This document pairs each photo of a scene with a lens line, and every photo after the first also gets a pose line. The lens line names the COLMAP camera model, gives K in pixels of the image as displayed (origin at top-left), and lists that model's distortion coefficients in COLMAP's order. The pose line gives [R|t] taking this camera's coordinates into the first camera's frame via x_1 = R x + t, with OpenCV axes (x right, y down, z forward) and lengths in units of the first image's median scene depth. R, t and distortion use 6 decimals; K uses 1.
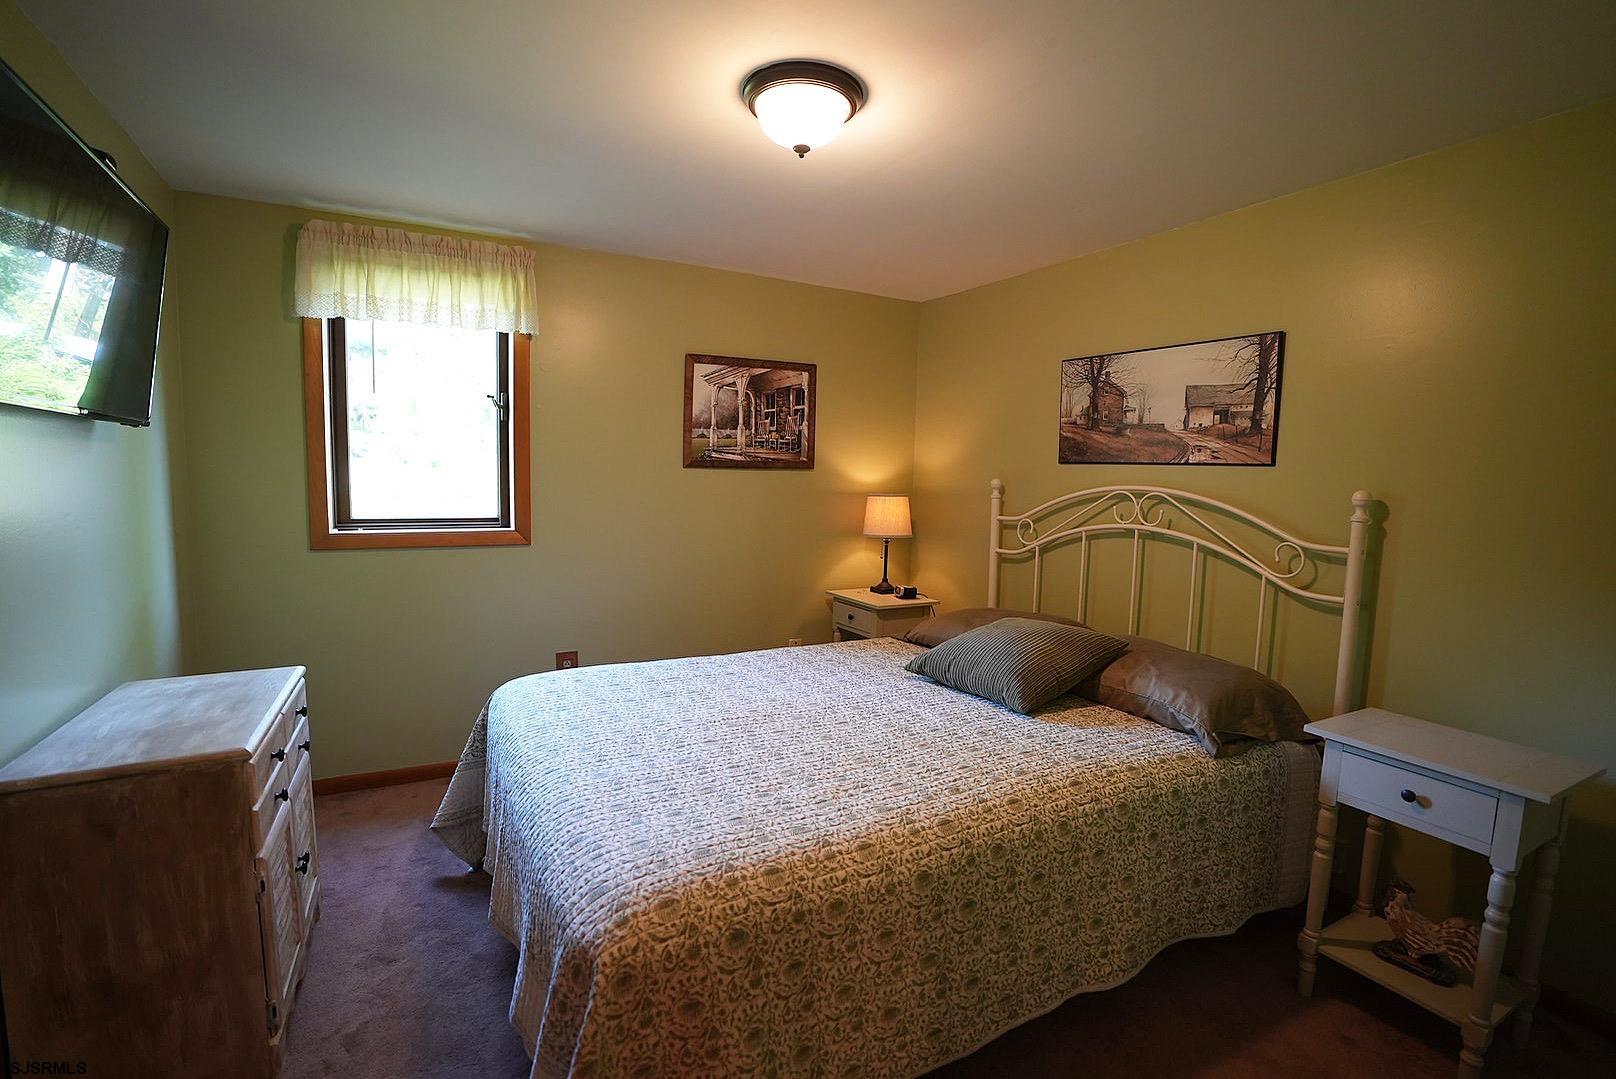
lens RADIAL K [[743.6, 0, 813.4], [0, 743.6, 545.5], [0, 0, 1]] dist [-0.031311, 0.003652]
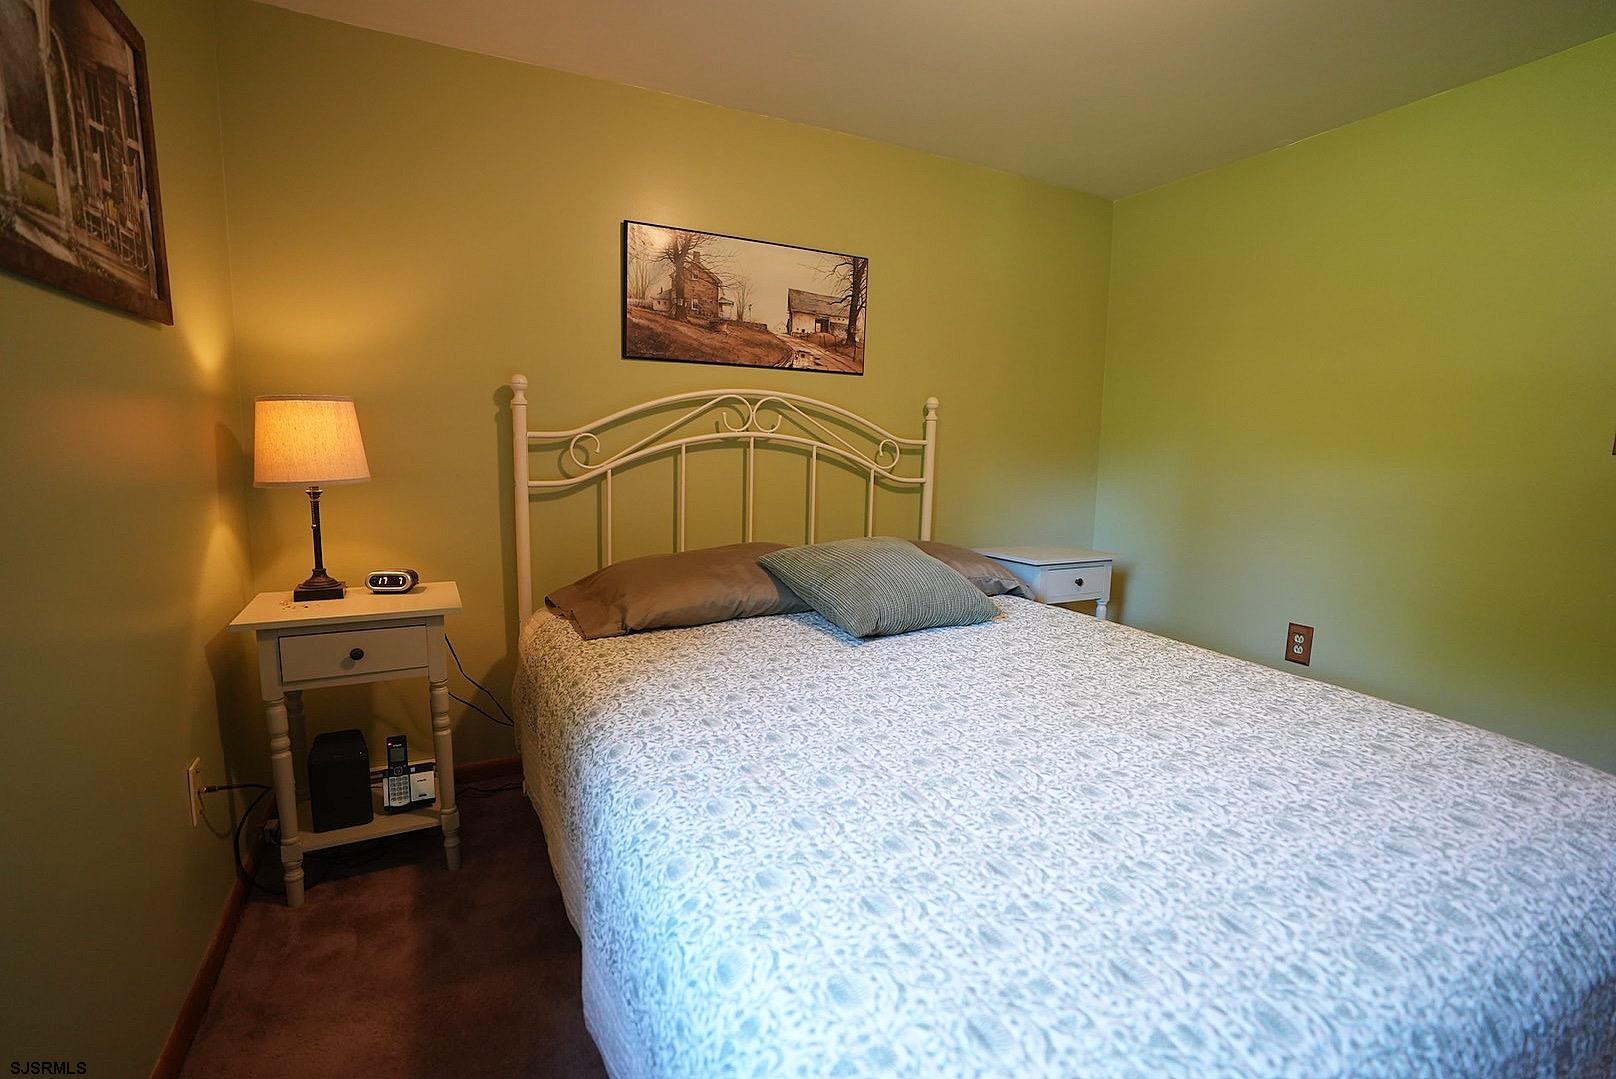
lens RADIAL K [[743.6, 0, 811.3], [0, 743.6, 539.2], [0, 0, 1]] dist [-0.031311, 0.003652]
pose [[0.048342, -0.157486, 0.986337, -0.528987], [0.077354, 0.985116, 0.153500, -0.034721], [-0.995831, 0.068877, 0.059805, 0.927850]]
